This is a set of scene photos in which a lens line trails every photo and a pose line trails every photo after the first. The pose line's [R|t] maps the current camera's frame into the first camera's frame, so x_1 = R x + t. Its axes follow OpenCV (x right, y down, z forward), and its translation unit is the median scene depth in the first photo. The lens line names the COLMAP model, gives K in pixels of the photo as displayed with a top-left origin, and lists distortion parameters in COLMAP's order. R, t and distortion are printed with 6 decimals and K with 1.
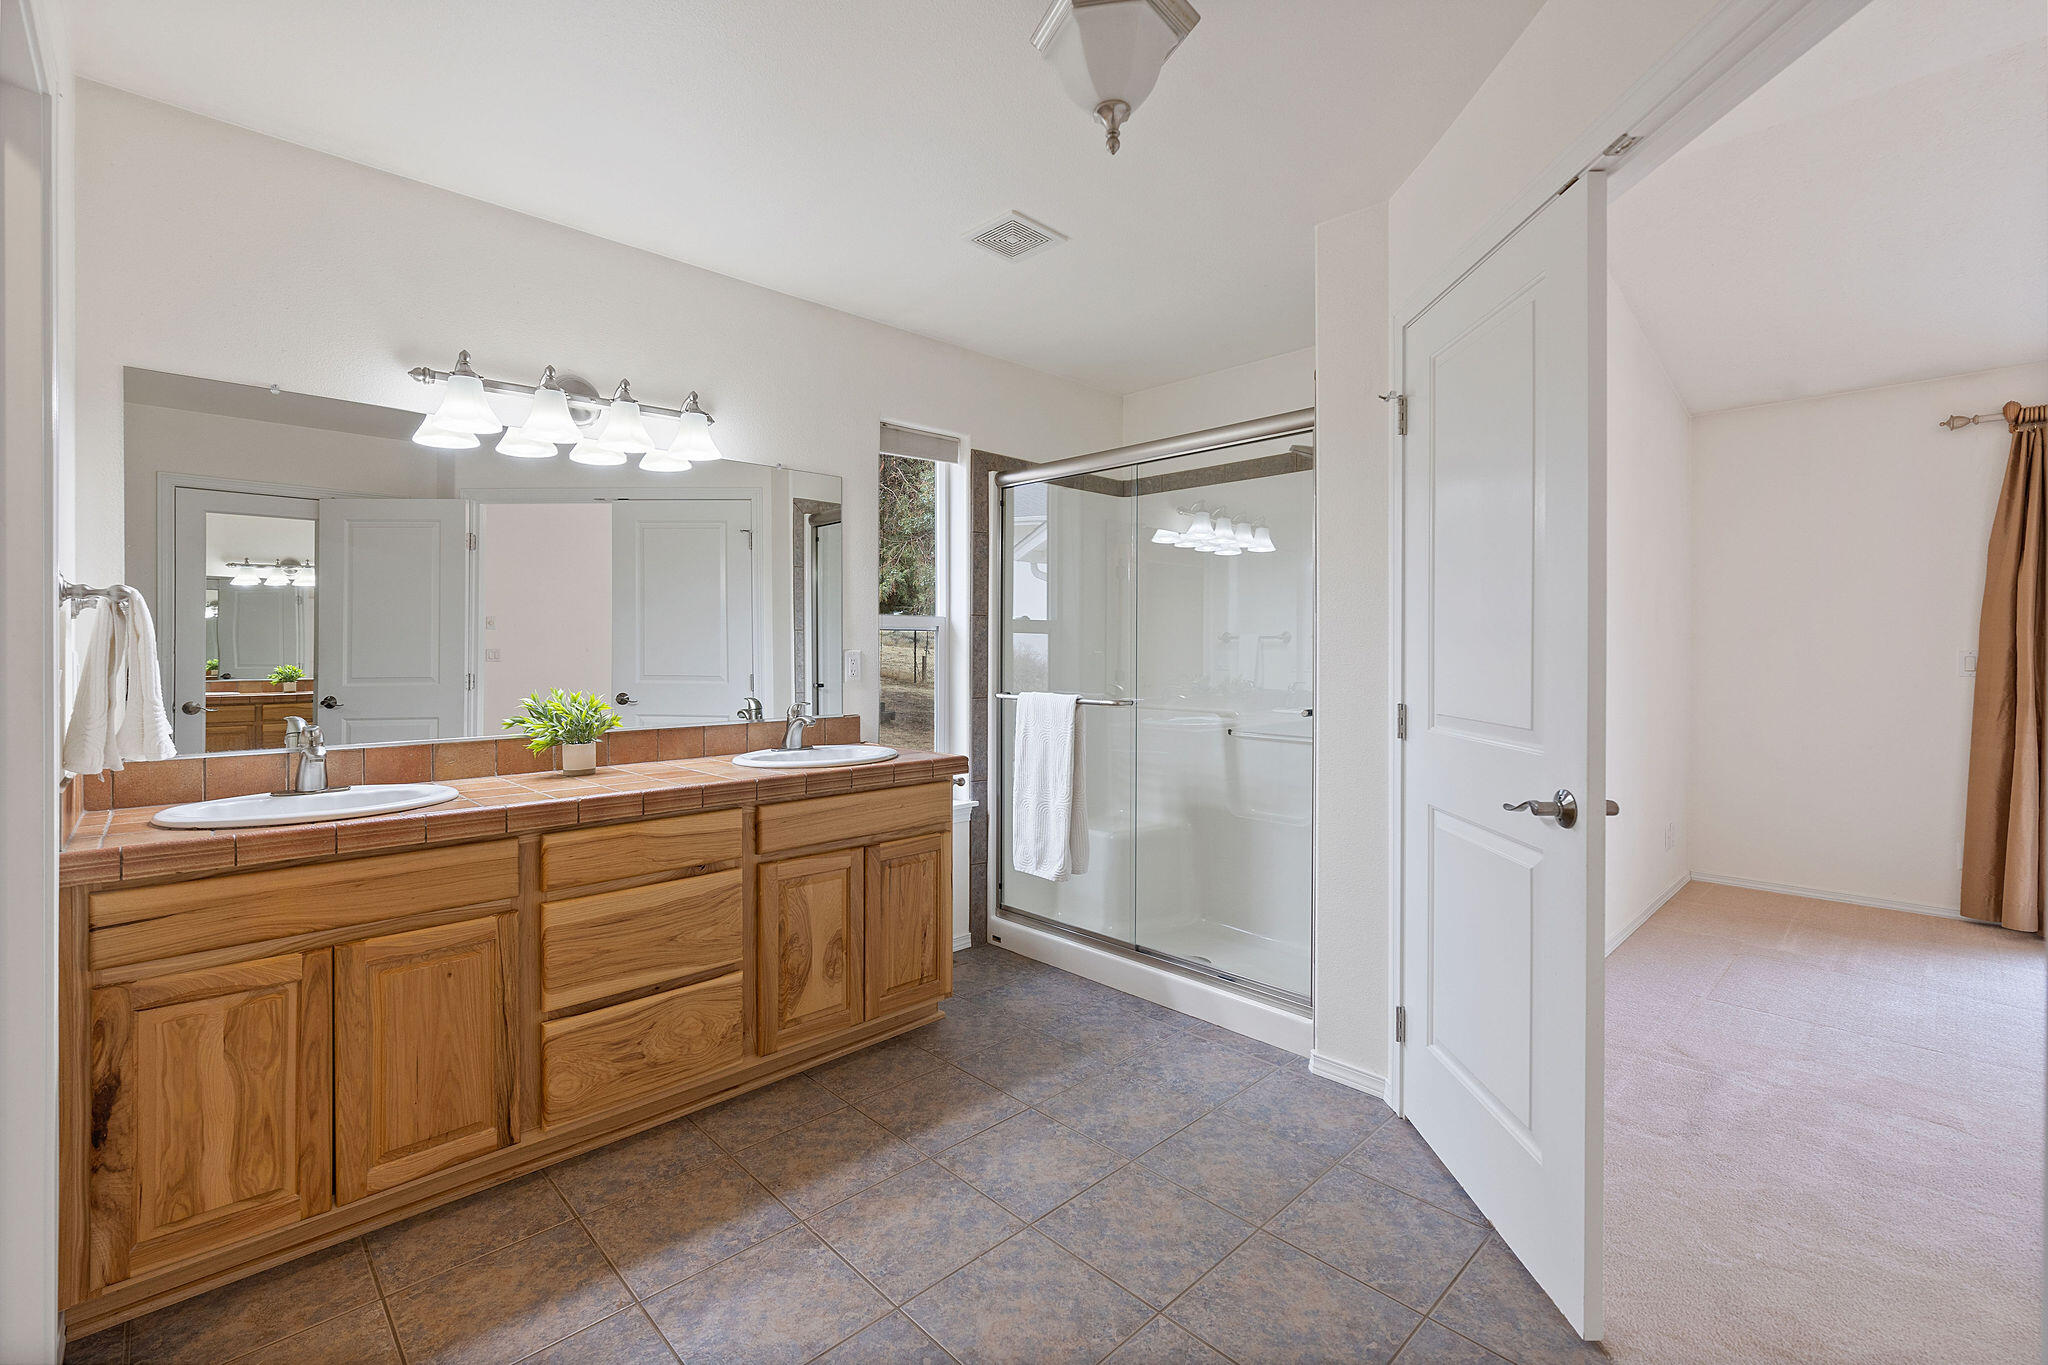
lens RADIAL K [[894.2, 0, 1016.6], [0, 894.2, 648.2], [0, 0, 1]] dist [-0.000780, -0.000691]
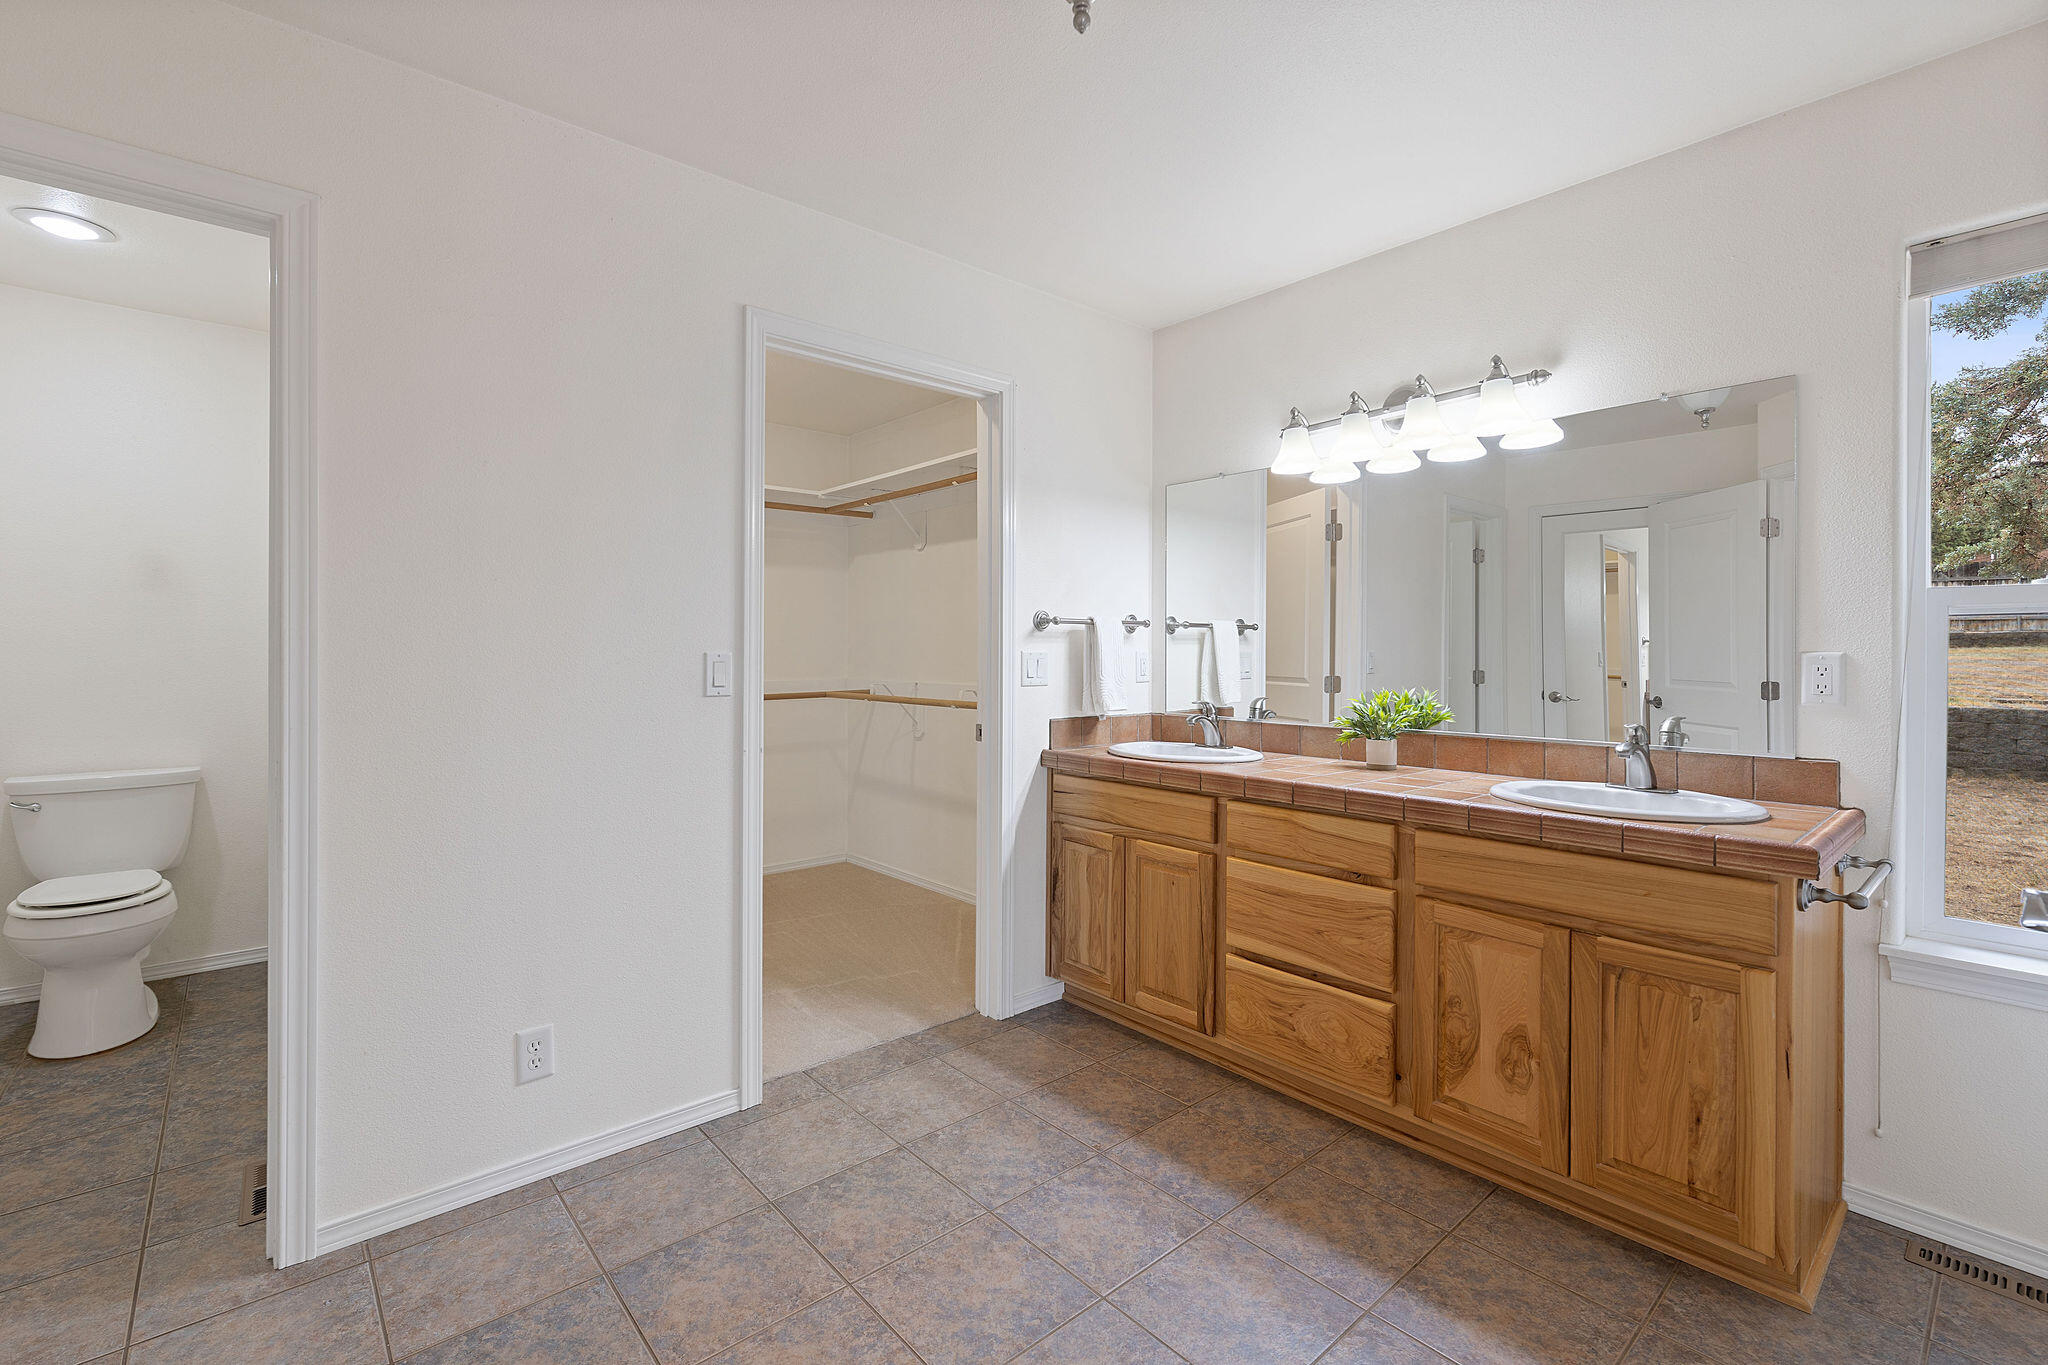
lens RADIAL K [[894.2, 0, 1017.4], [0, 894.2, 655.6], [0, 0, 1]] dist [-0.000780, -0.000691]
pose [[-0.051149, 0.004344, -0.998682, 0.634319], [-0.002331, 0.999987, 0.004469, 0.004700], [0.998688, 0.002556, -0.051139, 0.687541]]
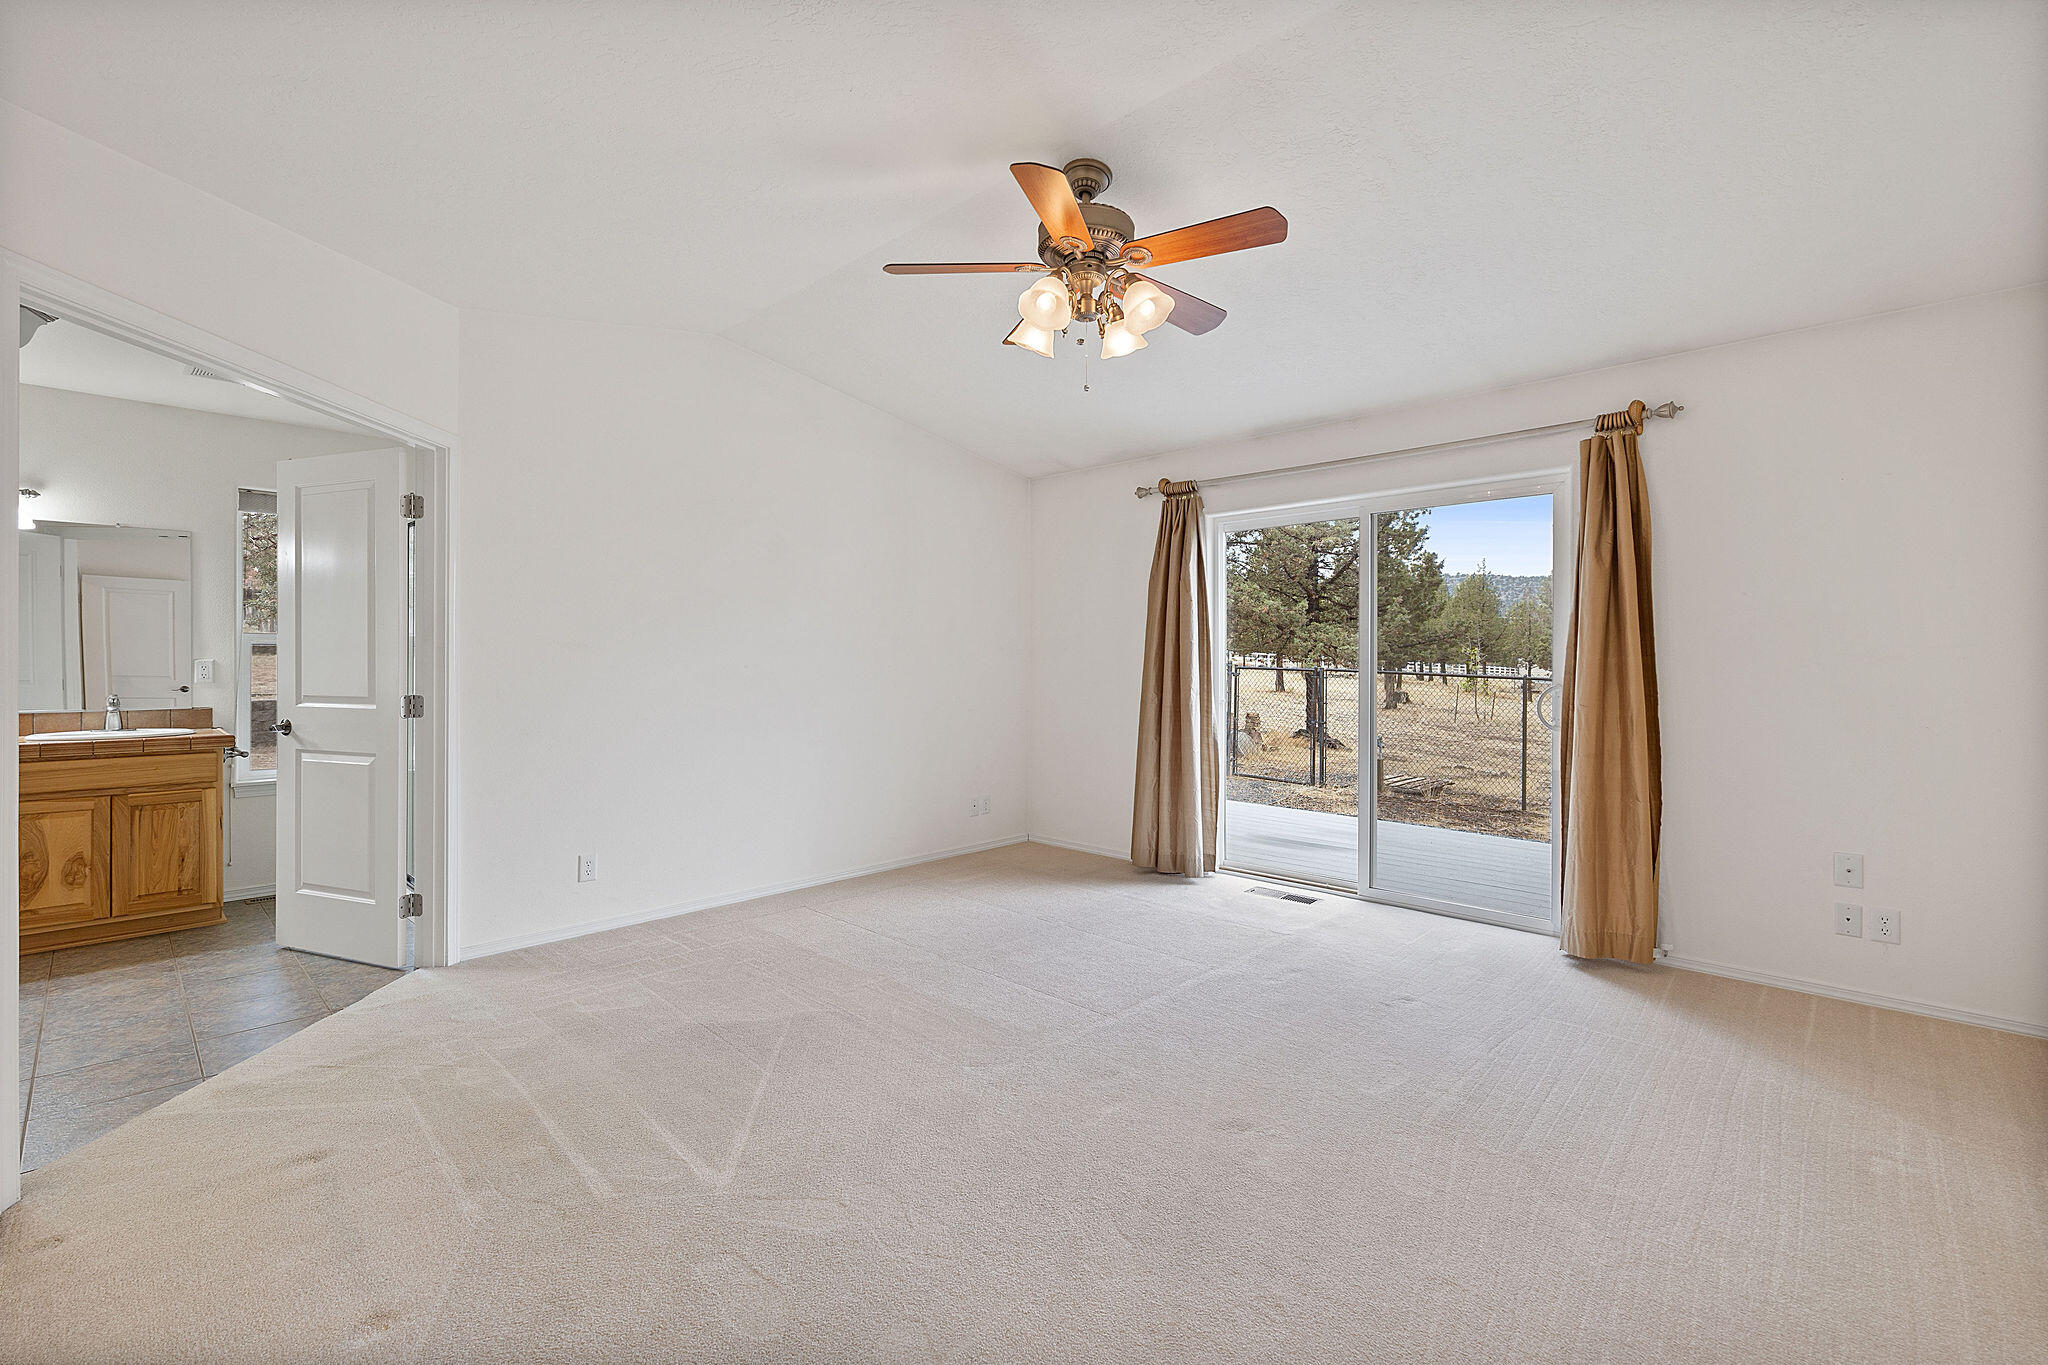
lens RADIAL K [[894.2, 0, 1030.6], [0, 894.2, 673.7], [0, 0, 1]] dist [-0.000780, -0.000691]
pose [[0.999219, 0.000808, 0.039511, 1.423615], [-0.000846, 0.999999, 0.000949, 0.028796], [-0.039510, -0.000982, 0.999219, -0.556003]]
